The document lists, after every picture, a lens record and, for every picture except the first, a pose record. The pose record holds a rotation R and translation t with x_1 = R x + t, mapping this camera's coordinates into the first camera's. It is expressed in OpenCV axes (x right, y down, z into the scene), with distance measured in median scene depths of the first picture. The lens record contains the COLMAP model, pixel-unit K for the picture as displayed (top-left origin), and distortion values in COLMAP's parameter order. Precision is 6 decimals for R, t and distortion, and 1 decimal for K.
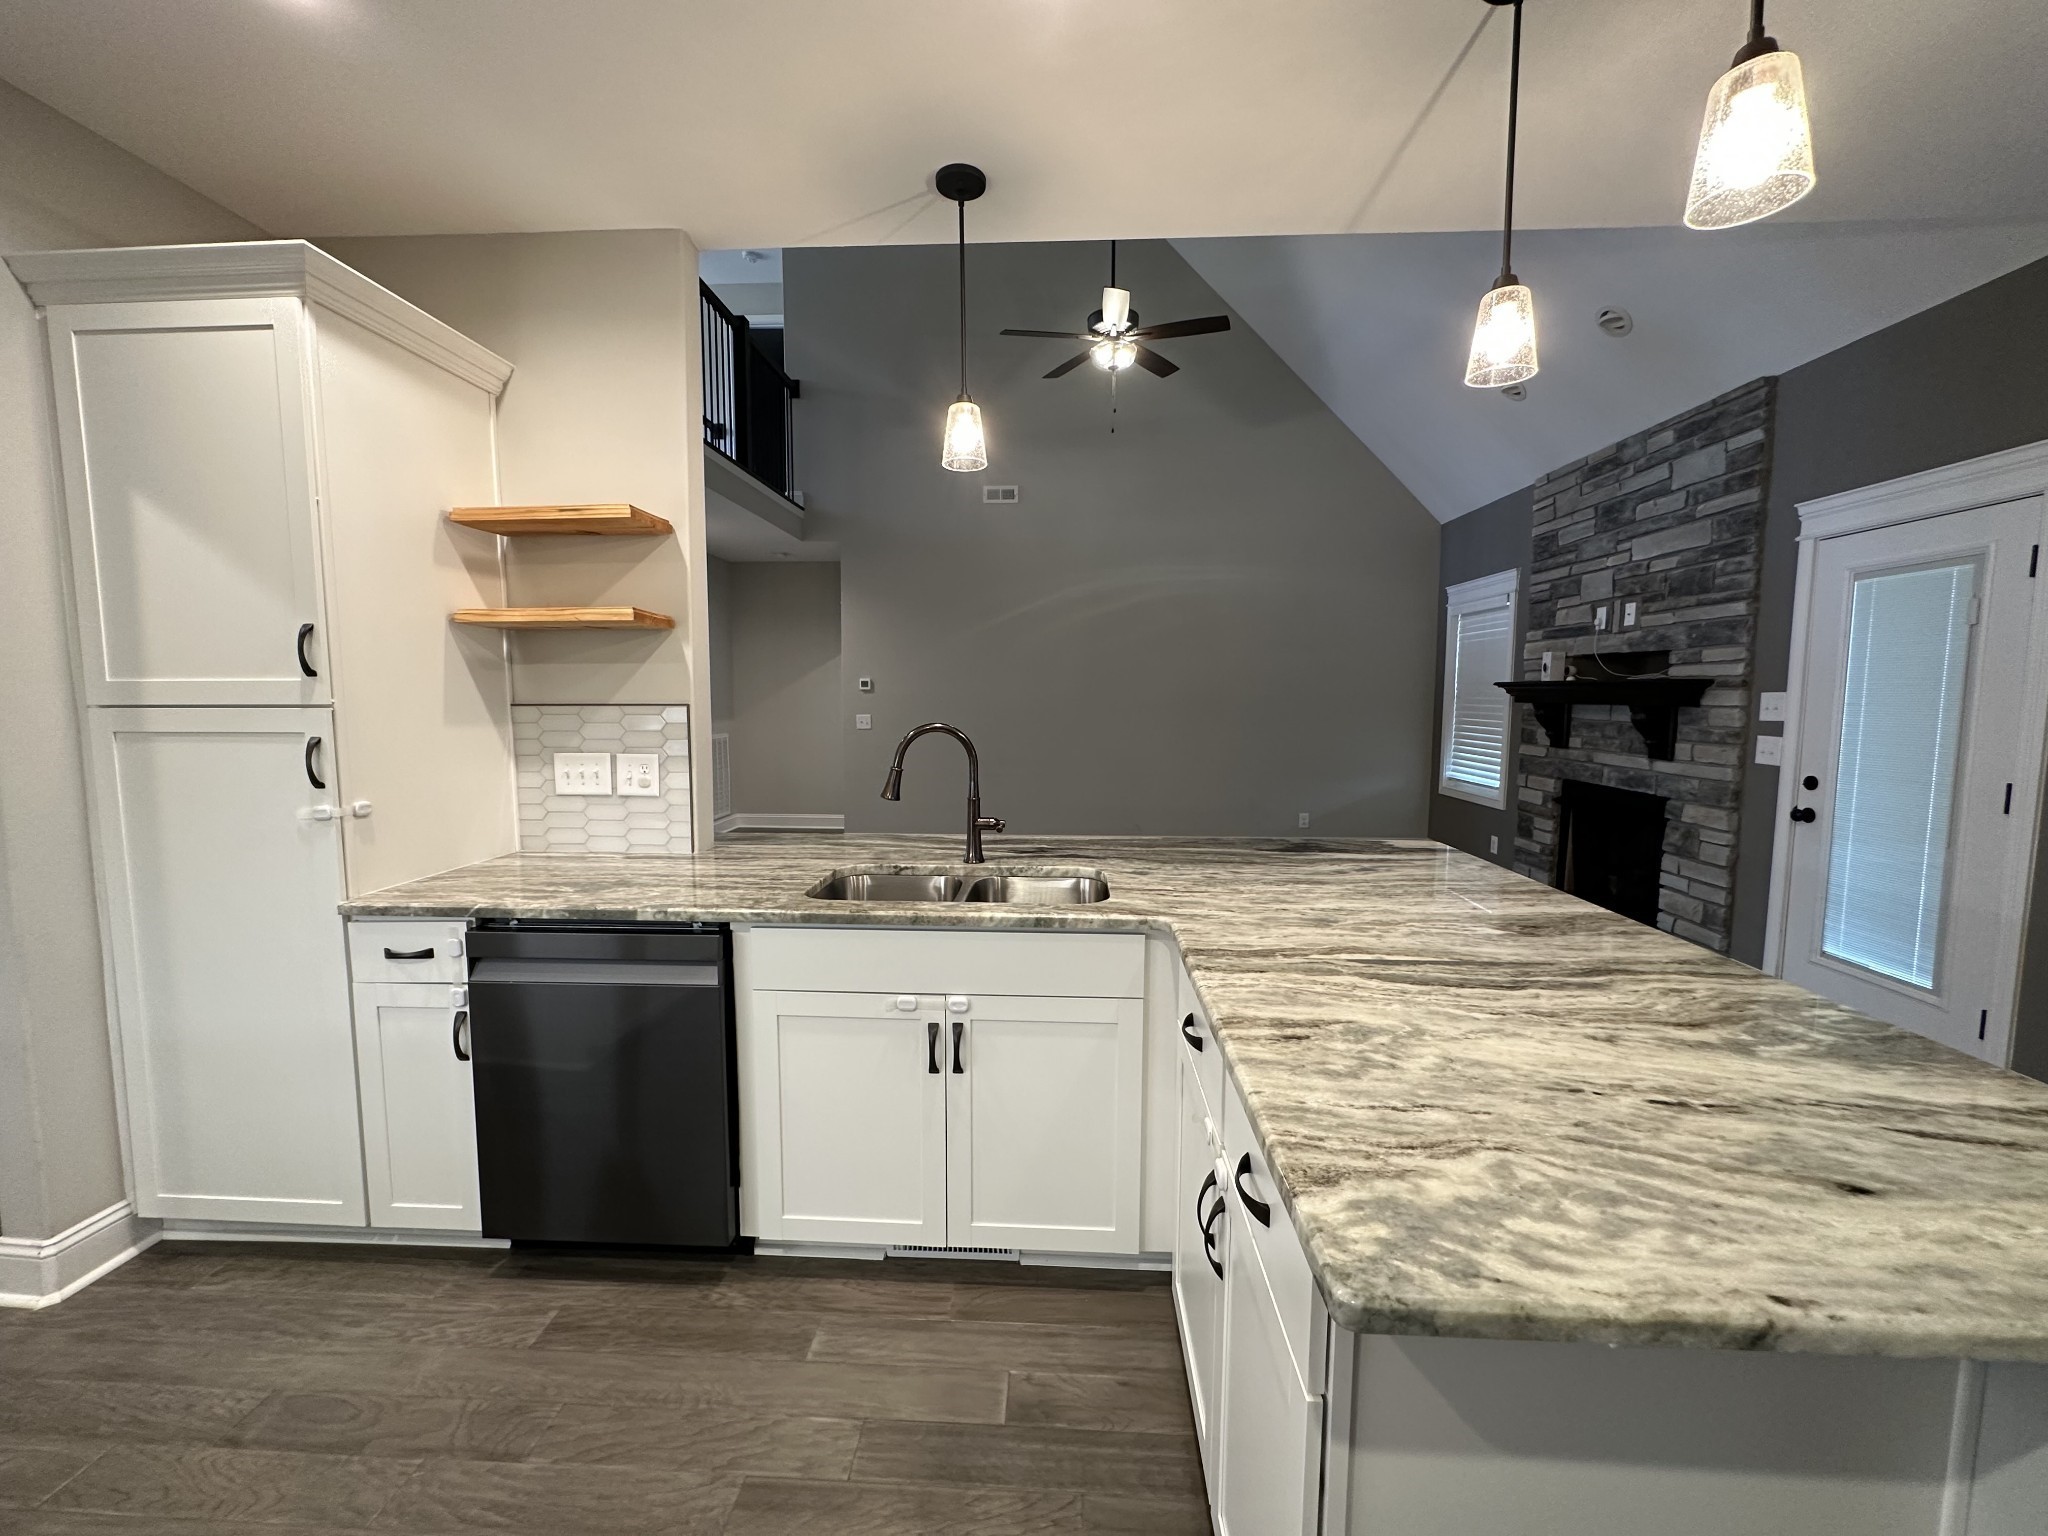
lens RADIAL K [[816.4, 0, 1022.7], [0, 816.4, 772.5], [0, 0, 1]] dist [-0.000886, 0.000316]
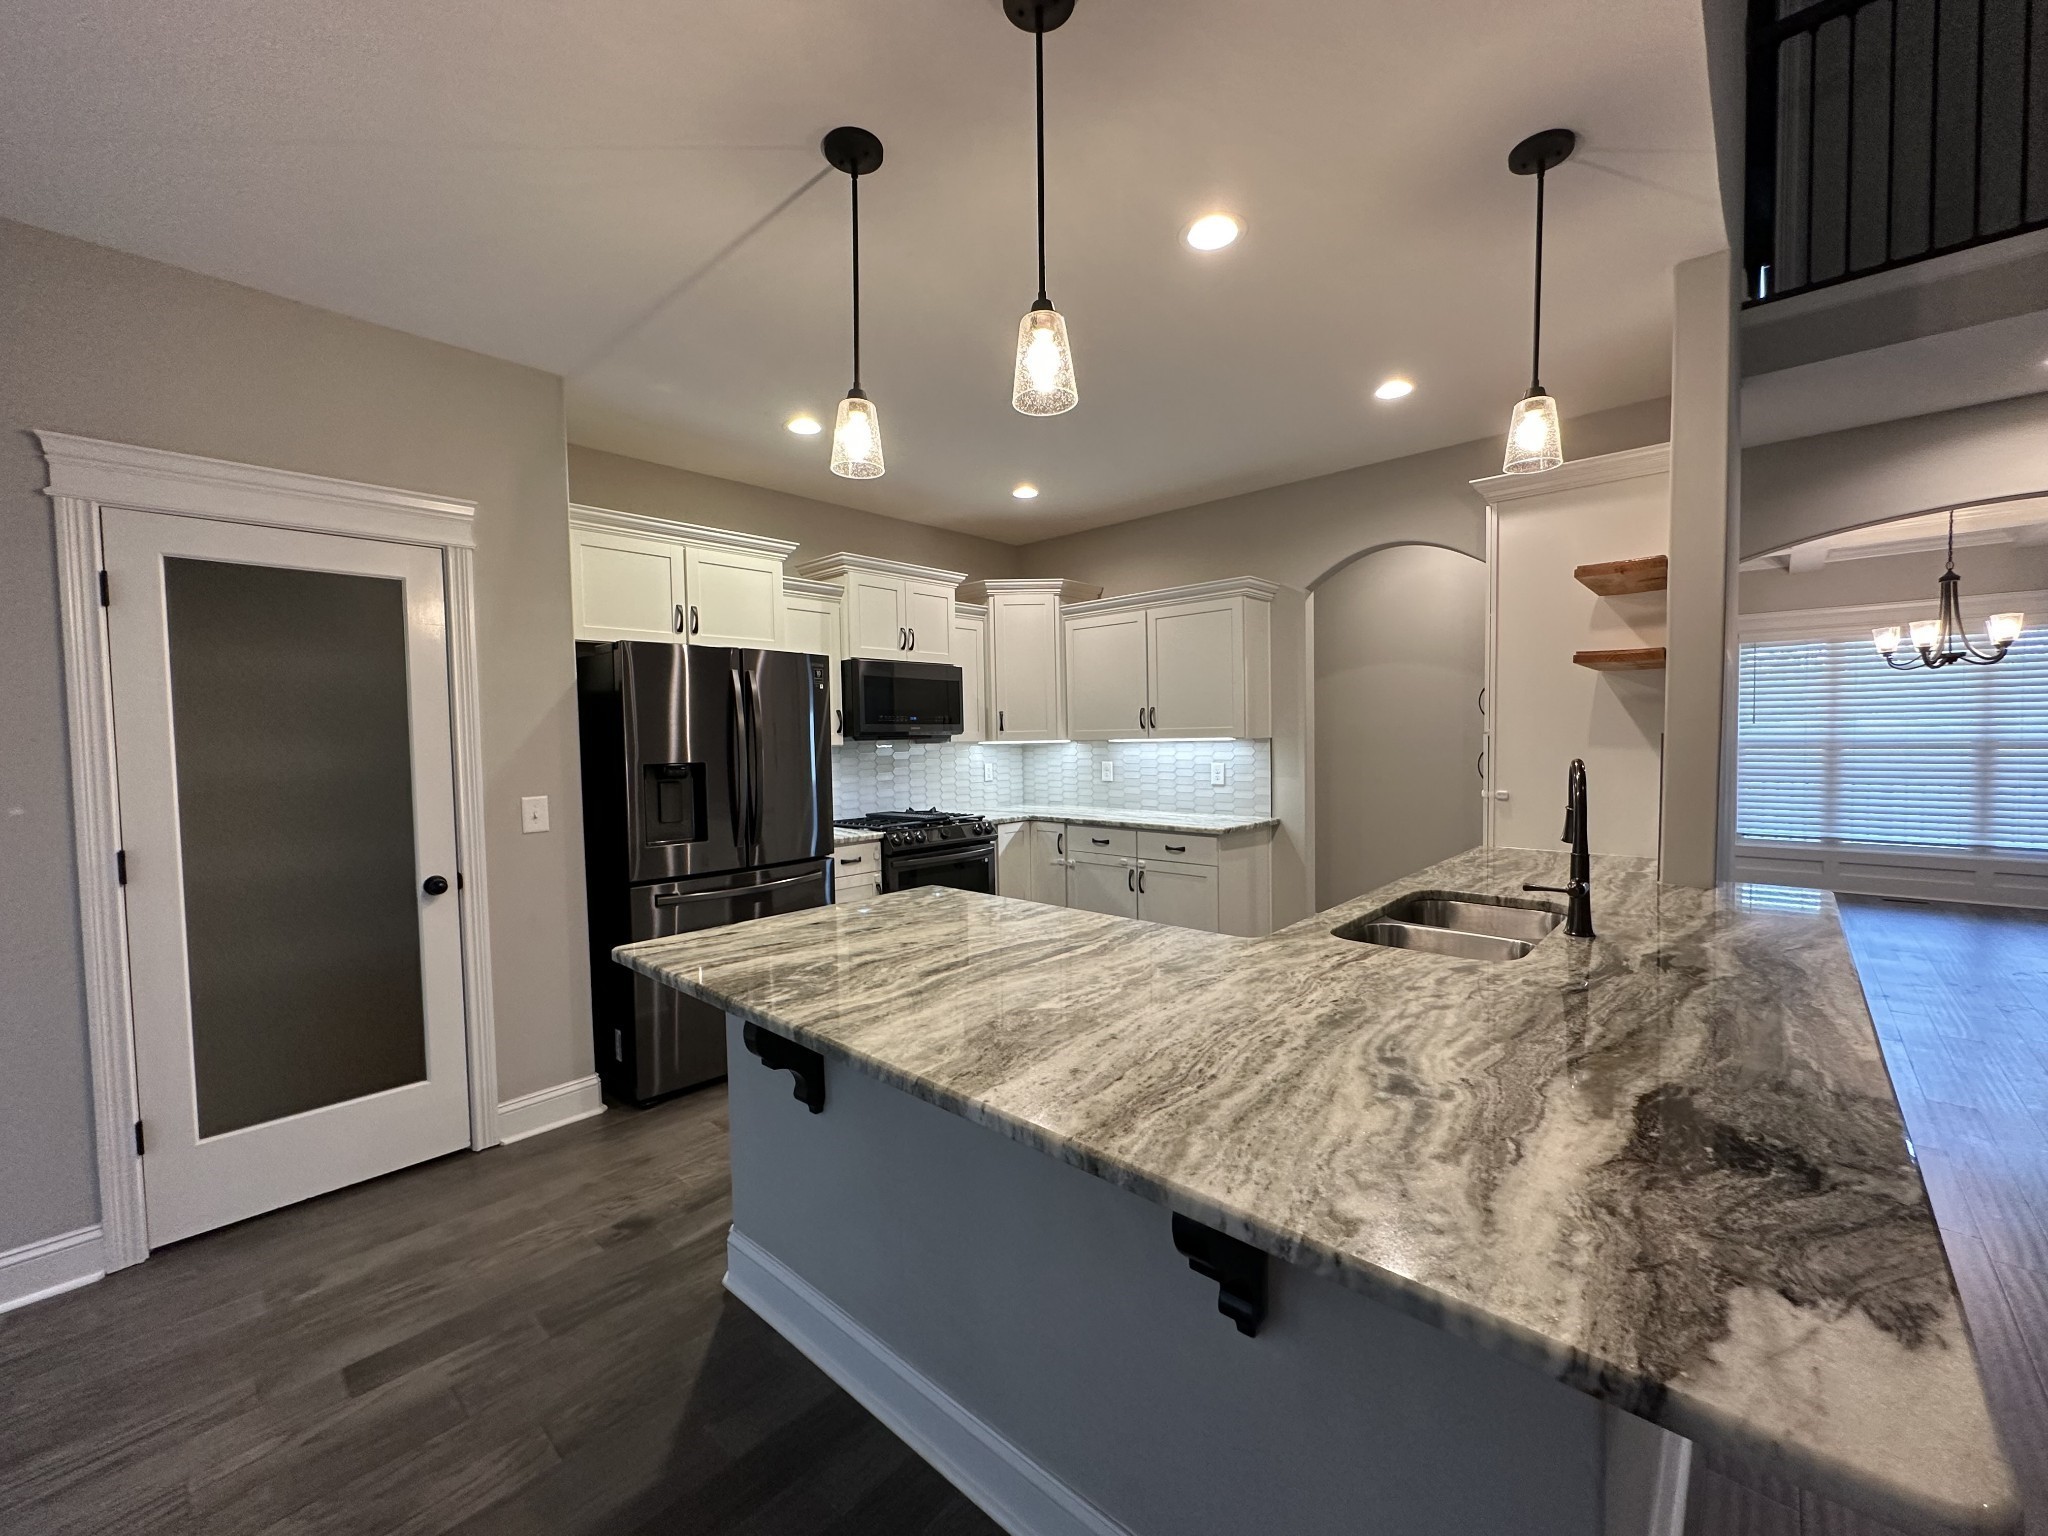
lens RADIAL K [[816.4, 0, 1027.0], [0, 816.4, 767.6], [0, 0, 1]] dist [-0.000886, 0.000316]
pose [[-0.631040, 0.043056, -0.774555, 1.478583], [-0.052856, 0.993752, 0.098303, -0.166037], [0.773948, 0.102973, -0.624821, 1.769283]]
